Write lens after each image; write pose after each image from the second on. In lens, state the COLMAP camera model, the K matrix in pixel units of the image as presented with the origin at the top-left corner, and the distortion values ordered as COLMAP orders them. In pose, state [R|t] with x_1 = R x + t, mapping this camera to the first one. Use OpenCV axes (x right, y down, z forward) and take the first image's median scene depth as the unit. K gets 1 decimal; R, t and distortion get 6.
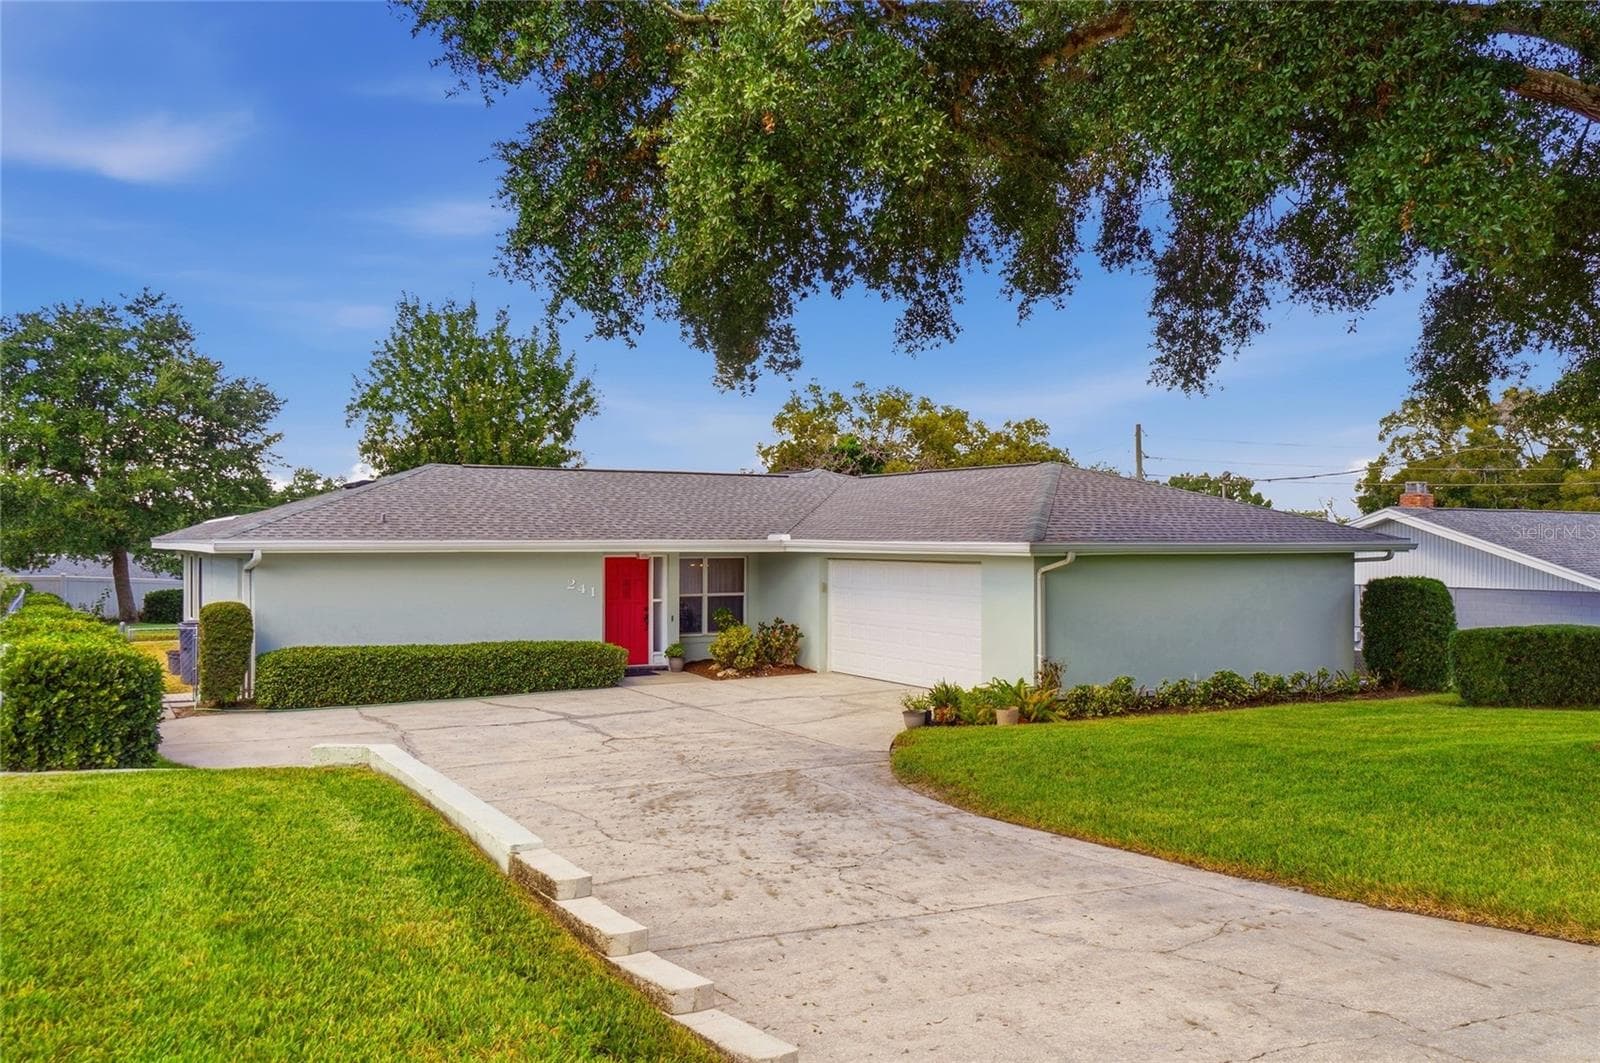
lens RADIAL K [[1334.6, 0, 806.0], [0, 1334.6, 536.1], [0, 0, 1]] dist [-0.010860, 0.036598]
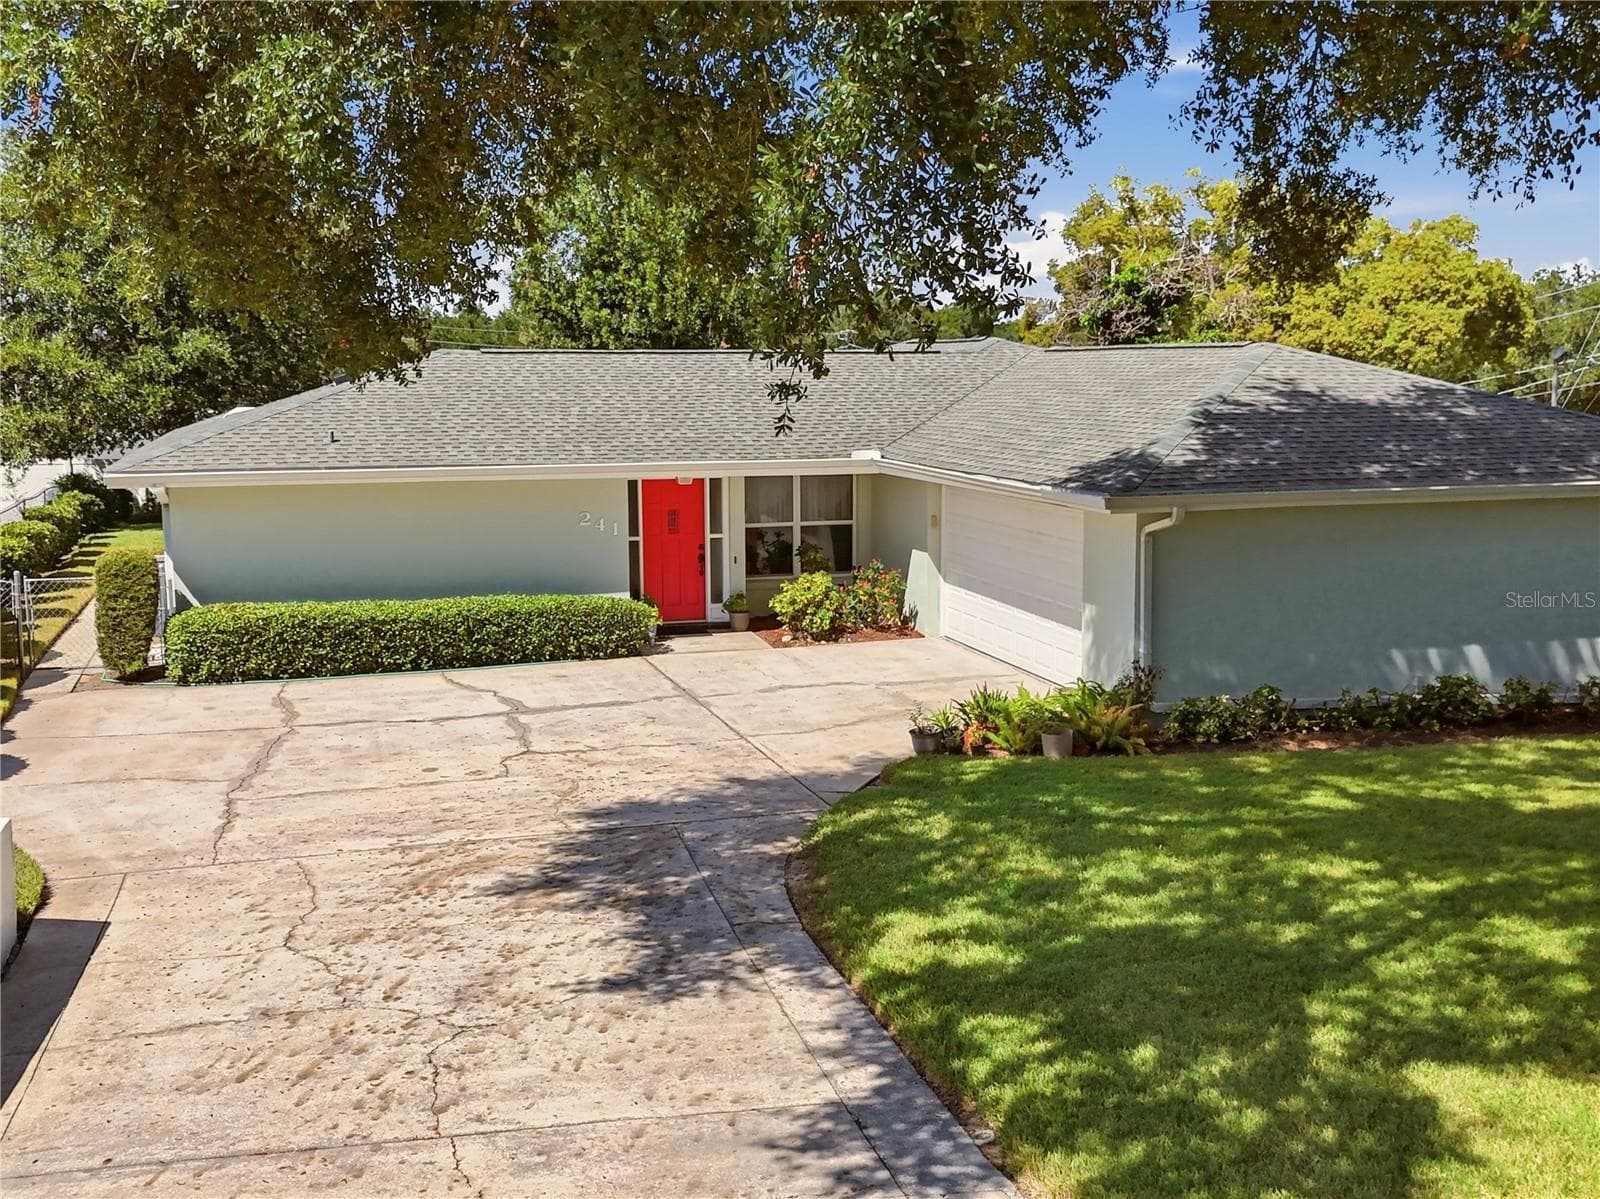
lens RADIAL K [[1805.0, 0, 804.9], [0, 1805.0, 594.3], [0, 0, 1]] dist [0.062701, 0.000000]
pose [[0.967717, 0.026260, -0.250669, 0.214964], [0.007949, 0.990883, 0.134493, -0.061722], [0.251915, -0.132143, 0.958685, 0.041634]]
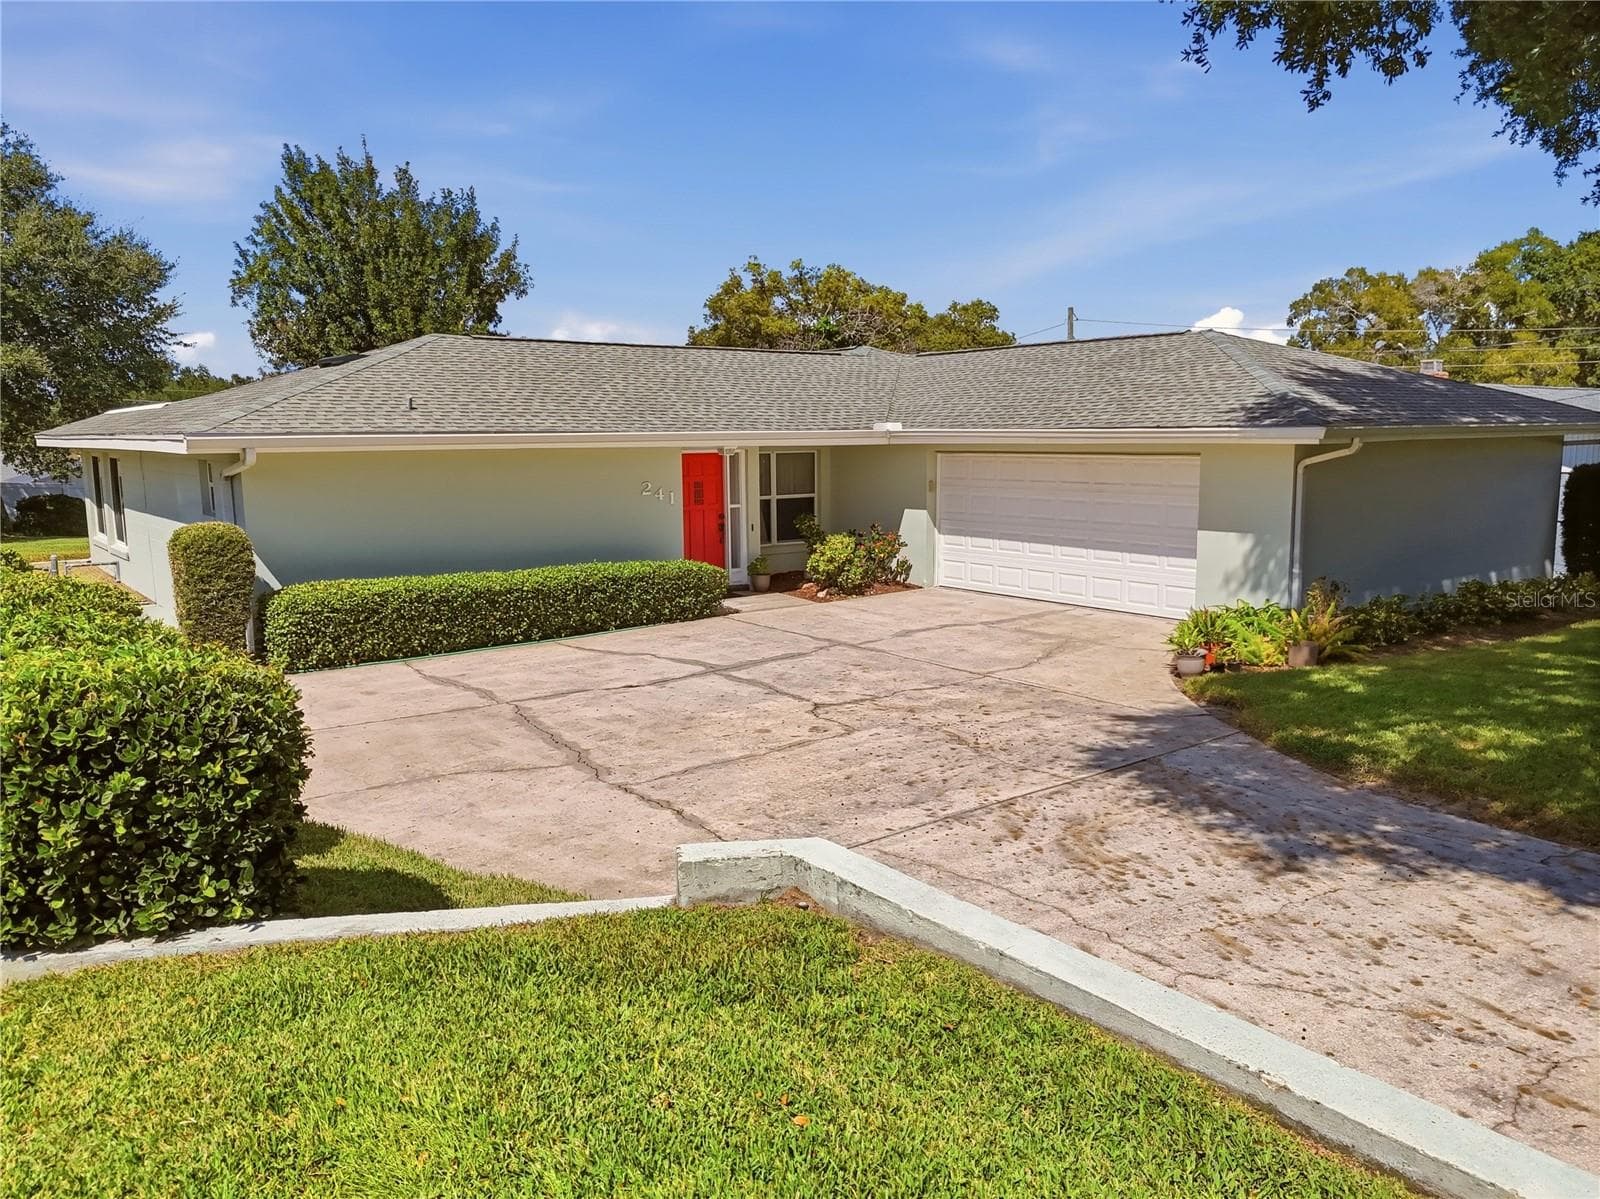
lens RADIAL K [[1221.9, 0, 801.2], [0, 1221.9, 603.6], [0, 0, 1]] dist [0.052153, -0.031274]
pose [[0.991481, -0.028344, 0.127132, -0.188515], [0.009952, 0.989667, 0.143037, 0.000841], [-0.129872, -0.140553, 0.981518, 0.281618]]
